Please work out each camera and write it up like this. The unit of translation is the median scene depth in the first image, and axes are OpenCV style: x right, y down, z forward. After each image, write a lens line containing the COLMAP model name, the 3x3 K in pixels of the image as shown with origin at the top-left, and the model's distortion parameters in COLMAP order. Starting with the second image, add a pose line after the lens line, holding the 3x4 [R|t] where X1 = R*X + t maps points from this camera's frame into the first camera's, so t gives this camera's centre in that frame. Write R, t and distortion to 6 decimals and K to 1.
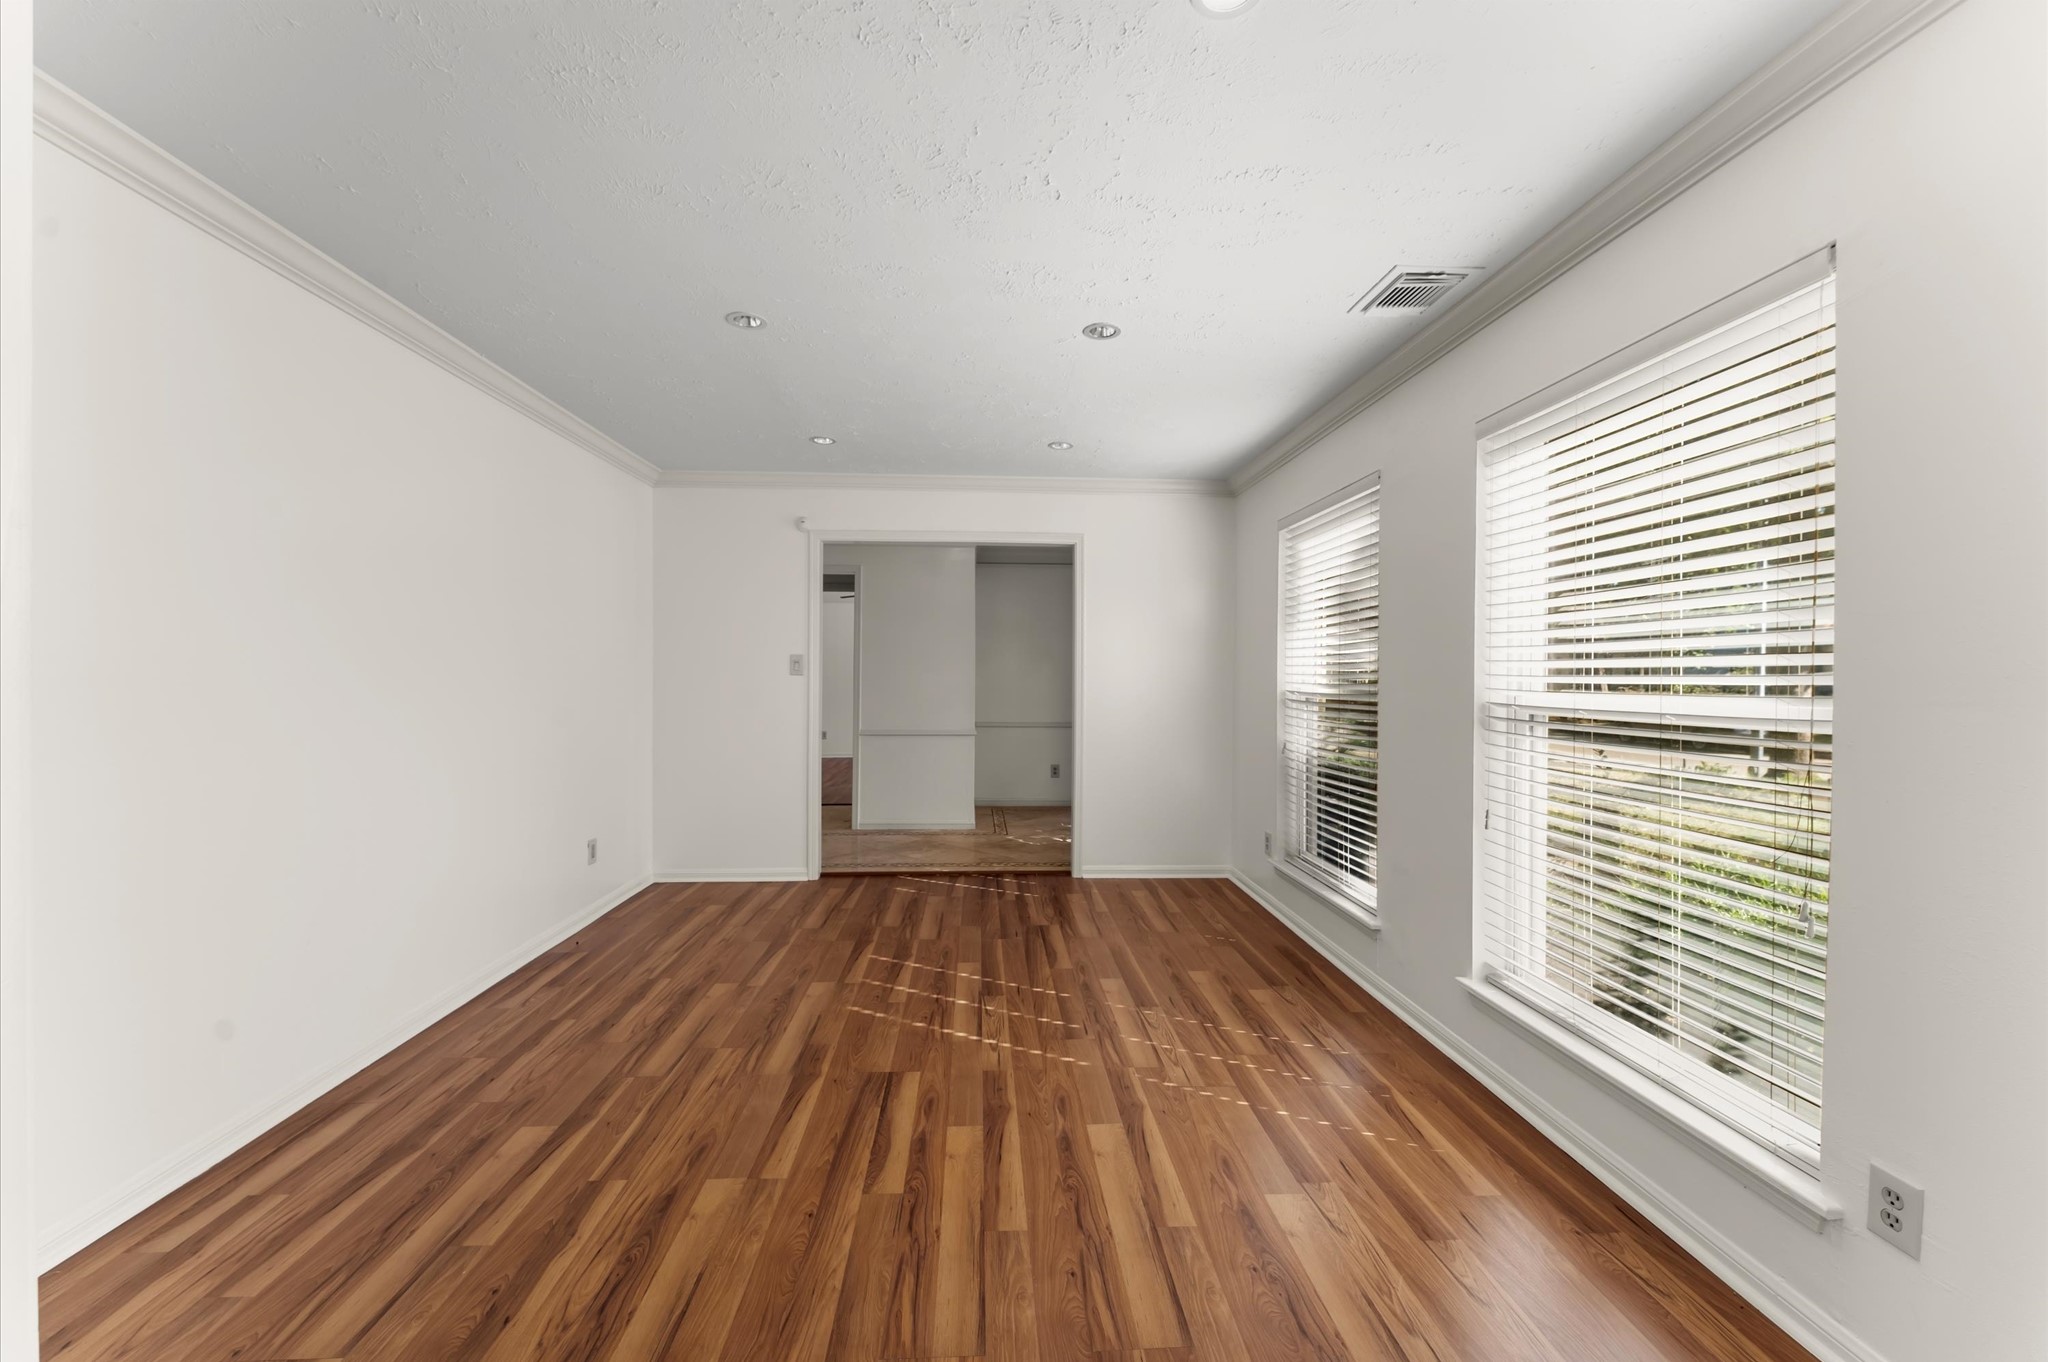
lens RADIAL K [[829.4, 0, 1030.1], [0, 829.4, 680.2], [0, 0, 1]] dist [-0.000487, -0.000009]
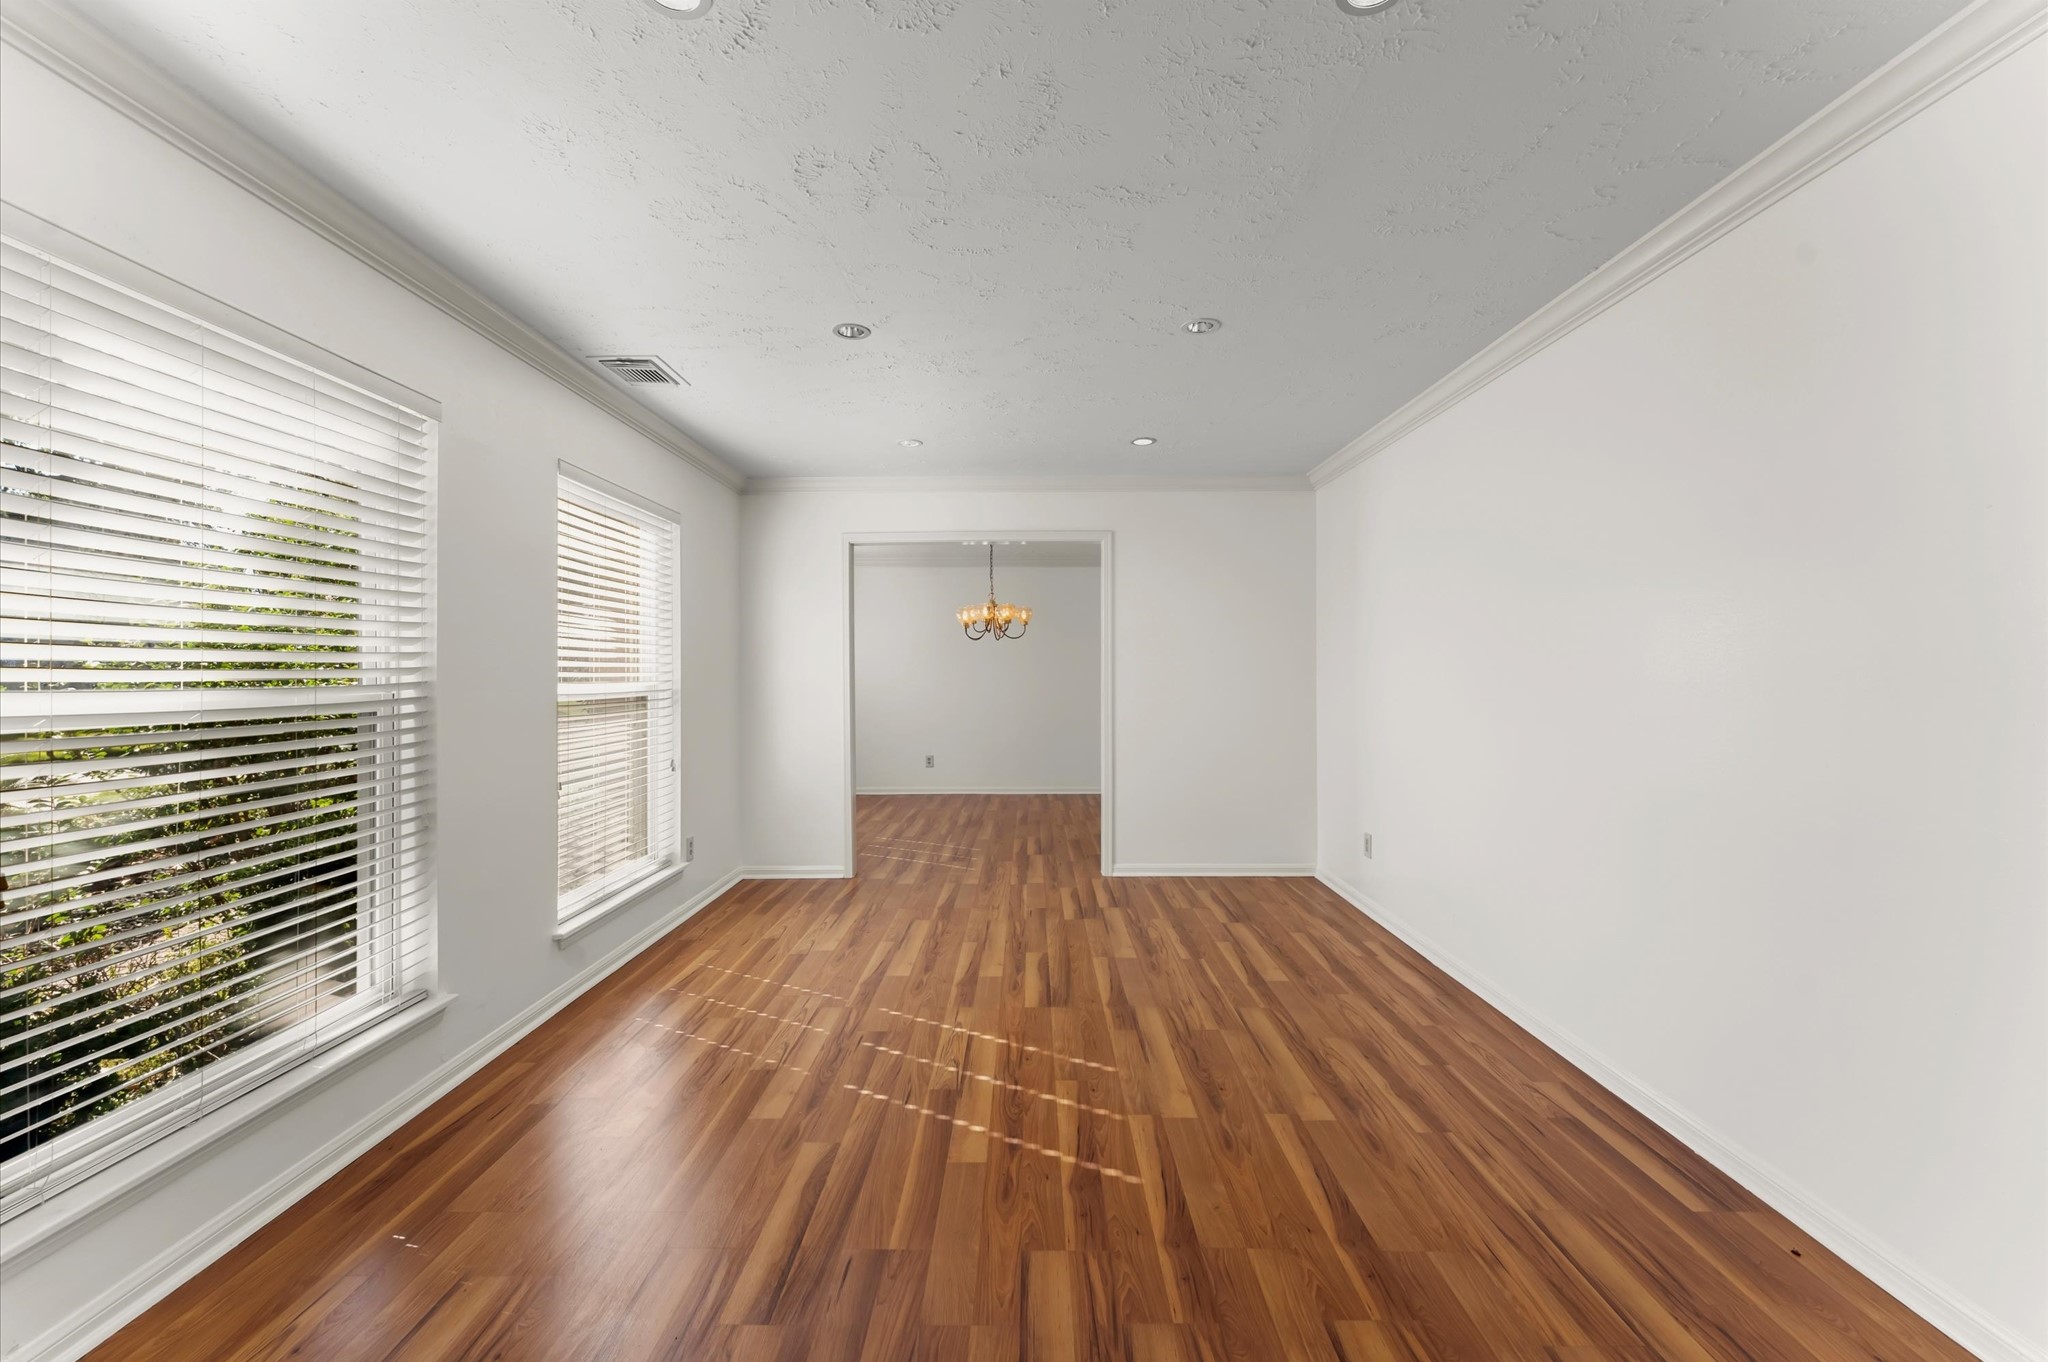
lens RADIAL K [[829.4, 0, 1022.1], [0, 829.4, 681.6], [0, 0, 1]] dist [-0.000487, -0.000009]
pose [[-0.997372, -0.004419, 0.072313, -0.183711], [-0.003203, 0.999851, 0.016933, -0.011996], [-0.072377, 0.016657, -0.997238, 1.886422]]
